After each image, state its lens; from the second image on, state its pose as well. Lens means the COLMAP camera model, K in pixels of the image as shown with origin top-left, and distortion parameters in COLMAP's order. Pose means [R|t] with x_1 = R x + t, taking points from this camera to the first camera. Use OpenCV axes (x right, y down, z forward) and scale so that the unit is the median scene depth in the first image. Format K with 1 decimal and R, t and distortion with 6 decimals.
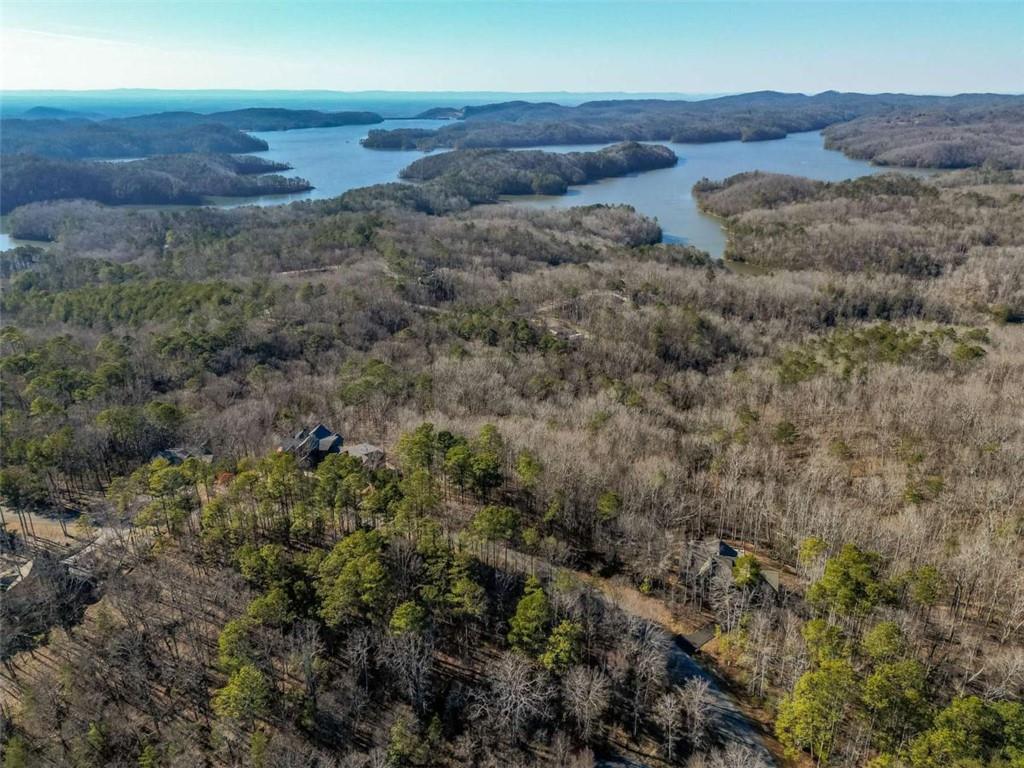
lens RADIAL K [[711.9, 0, 512.0], [0, 711.9, 384.0], [0, 0, 1]] dist [0.065368, -0.056231]
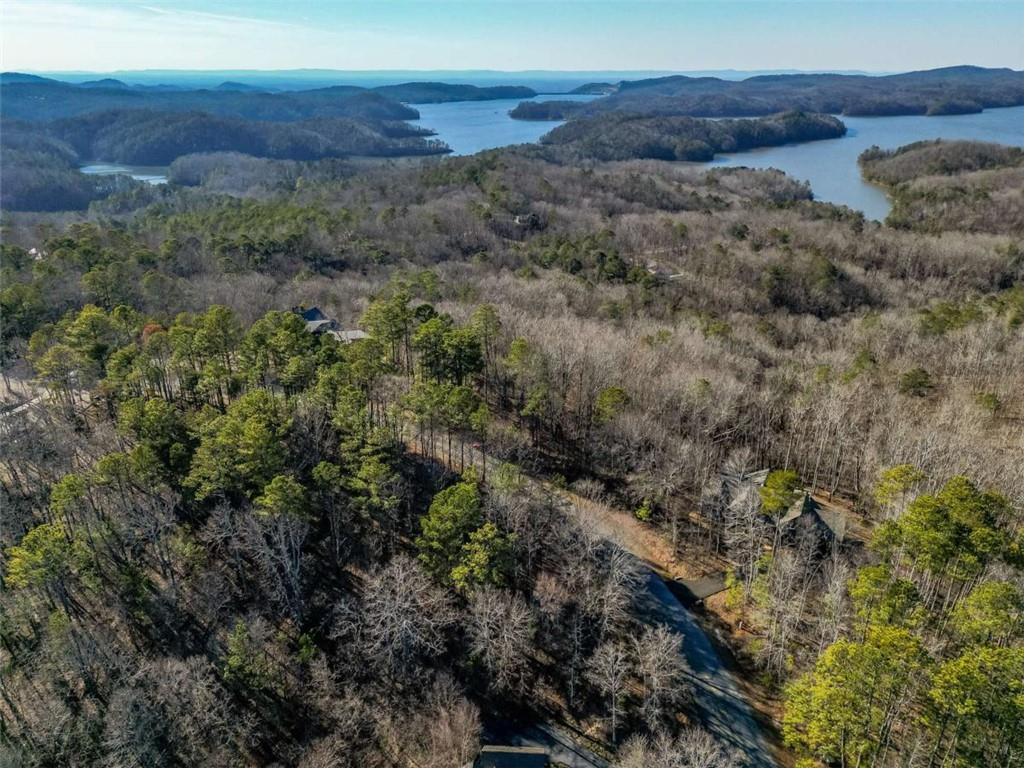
lens RADIAL K [[711.9, 0, 512.0], [0, 711.9, 384.0], [0, 0, 1]] dist [0.065368, -0.056231]
pose [[0.979173, 0.080950, -0.186192, 0.054126], [-0.076507, 0.996589, 0.030935, 0.042968], [0.188061, -0.016046, 0.982026, 0.081461]]
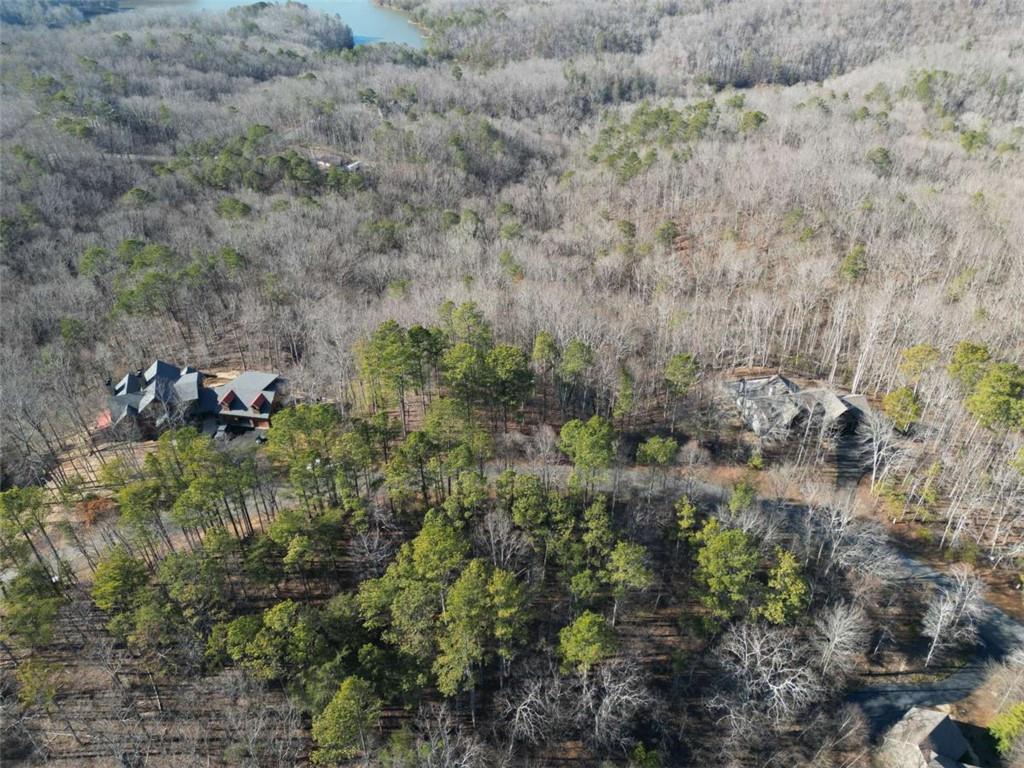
lens RADIAL K [[711.9, 0, 512.0], [0, 711.9, 384.0], [0, 0, 1]] dist [0.065368, -0.056231]
pose [[0.892479, -0.267830, 0.362972, -0.092865], [0.175765, 0.947534, 0.266993, -0.014930], [-0.415437, -0.174488, 0.892730, 0.128884]]
